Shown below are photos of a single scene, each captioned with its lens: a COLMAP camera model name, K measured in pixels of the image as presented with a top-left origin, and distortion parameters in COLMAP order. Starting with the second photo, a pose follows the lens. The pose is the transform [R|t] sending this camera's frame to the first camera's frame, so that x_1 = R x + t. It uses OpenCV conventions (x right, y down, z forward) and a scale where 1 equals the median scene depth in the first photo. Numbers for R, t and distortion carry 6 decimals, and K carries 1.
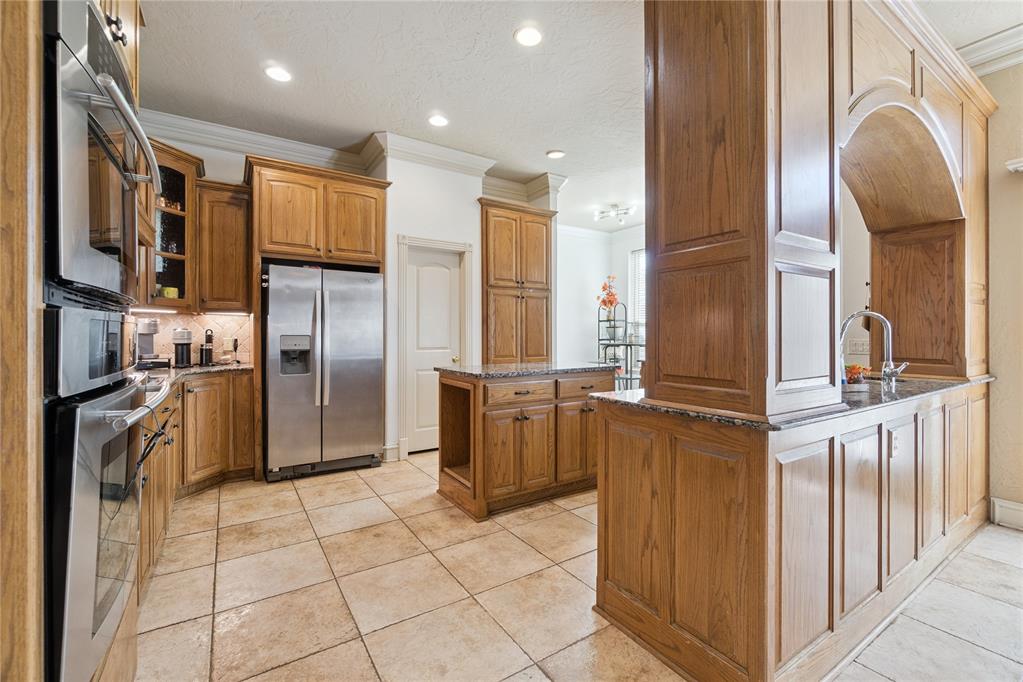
lens RADIAL K [[437.6, 0, 512.8], [0, 437.6, 333.3], [0, 0, 1]] dist [-0.003352, 0.000210]
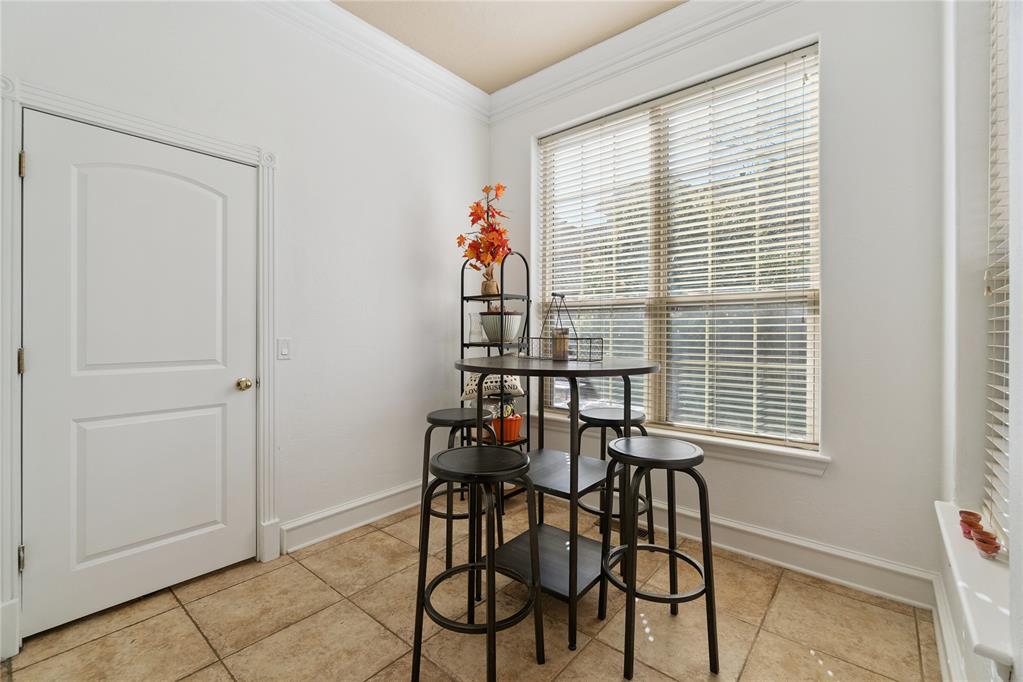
lens RADIAL K [[437.6, 0, 512.8], [0, 437.6, 333.3], [0, 0, 1]] dist [-0.003352, 0.000210]
pose [[0.957222, 0.000956, 0.289352, 0.257026], [-0.003028, 0.999973, 0.006715, 0.002921], [-0.289338, -0.007304, 0.957199, 1.238752]]
